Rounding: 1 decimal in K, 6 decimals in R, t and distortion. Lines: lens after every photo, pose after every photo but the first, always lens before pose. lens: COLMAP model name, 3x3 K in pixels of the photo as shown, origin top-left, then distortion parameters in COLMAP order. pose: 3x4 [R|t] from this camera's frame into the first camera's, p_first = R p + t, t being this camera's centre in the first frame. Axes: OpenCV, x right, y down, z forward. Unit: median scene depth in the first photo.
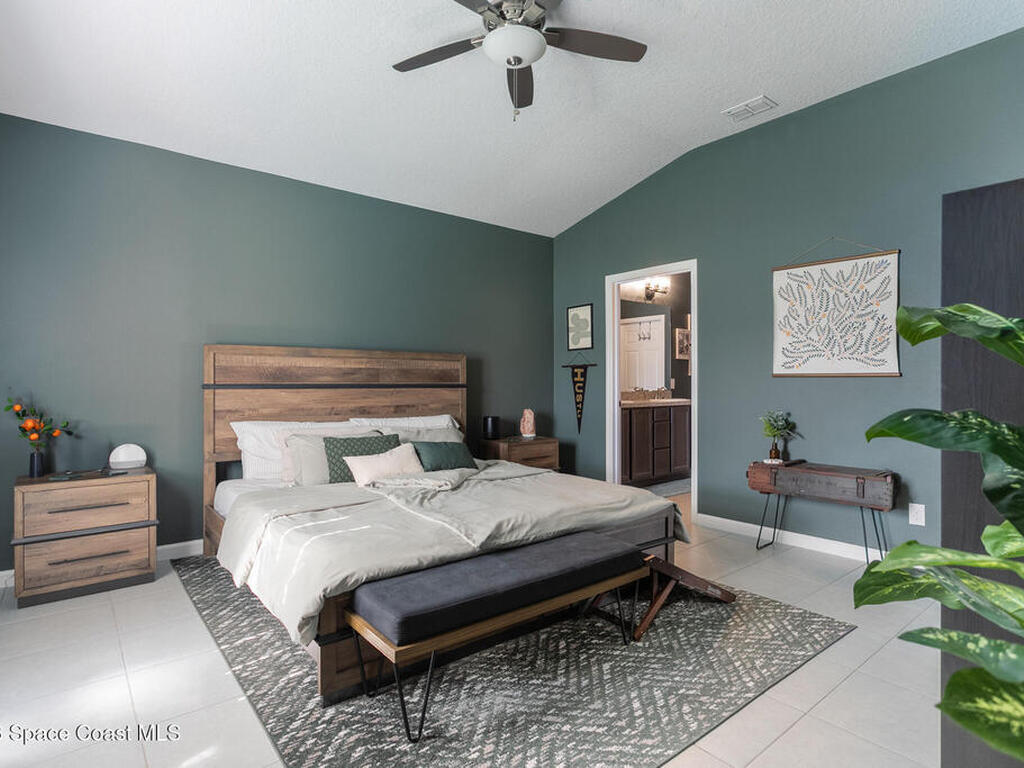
lens RADIAL K [[551.6, 0, 511.4], [0, 551.6, 383.1], [0, 0, 1]] dist [-0.016841, 0.000309]
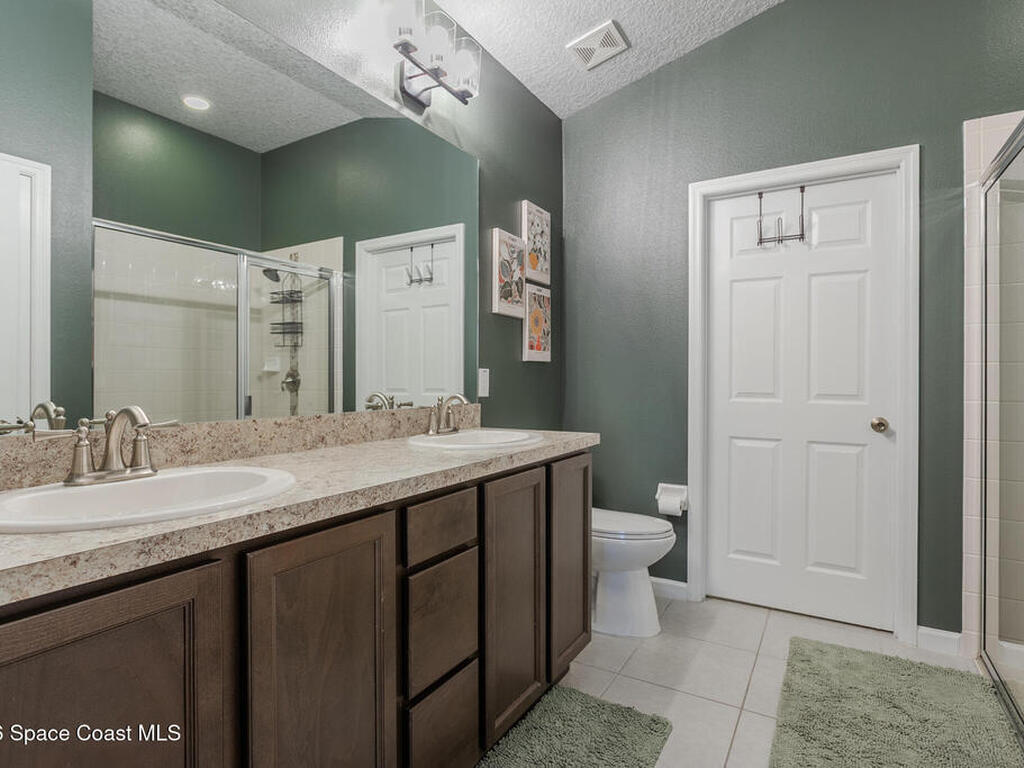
lens RADIAL K [[551.6, 0, 508.4], [0, 551.6, 382.7], [0, 0, 1]] dist [-0.016841, 0.000309]
pose [[0.939960, 0.001663, 0.341281, 0.187048], [-0.004262, 0.999967, 0.006864, -0.001024], [-0.341259, -0.007907, 0.939936, 0.662168]]
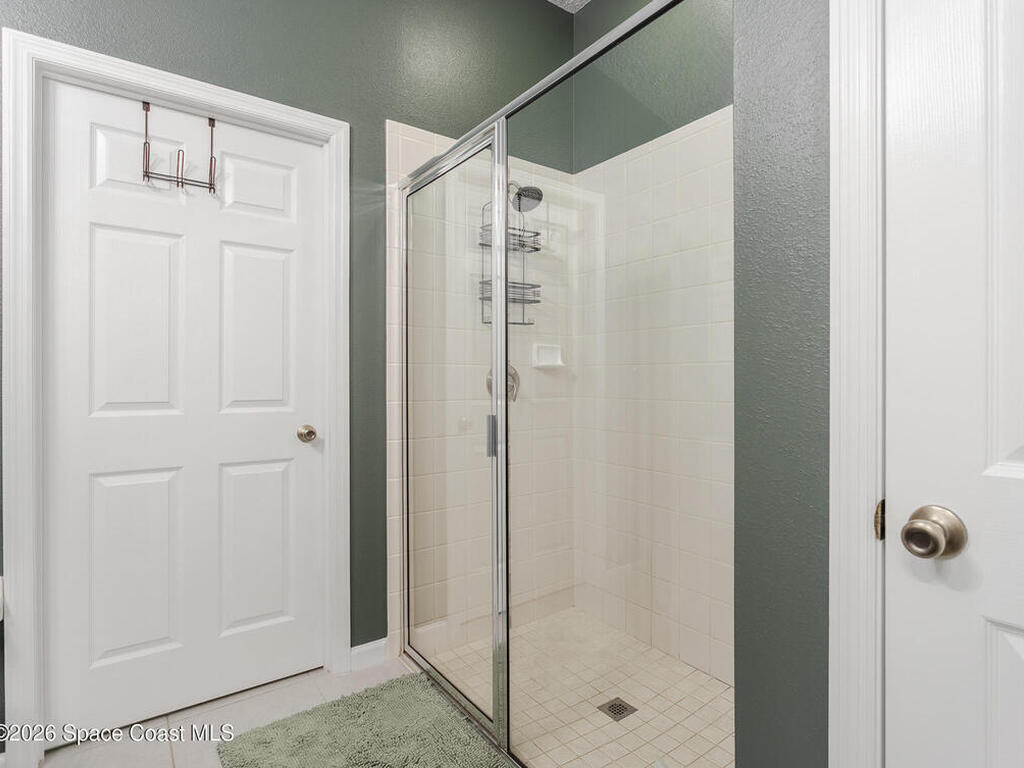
lens RADIAL K [[530.2, 0, 516.9], [0, 530.2, 379.9], [0, 0, 1]] dist [-0.006620, -0.000626]
pose [[0.006759, -0.002703, 0.999974, 0.216156], [0.002416, 0.999993, 0.002686, -0.001970], [-0.999974, 0.002398, 0.006765, 0.734061]]
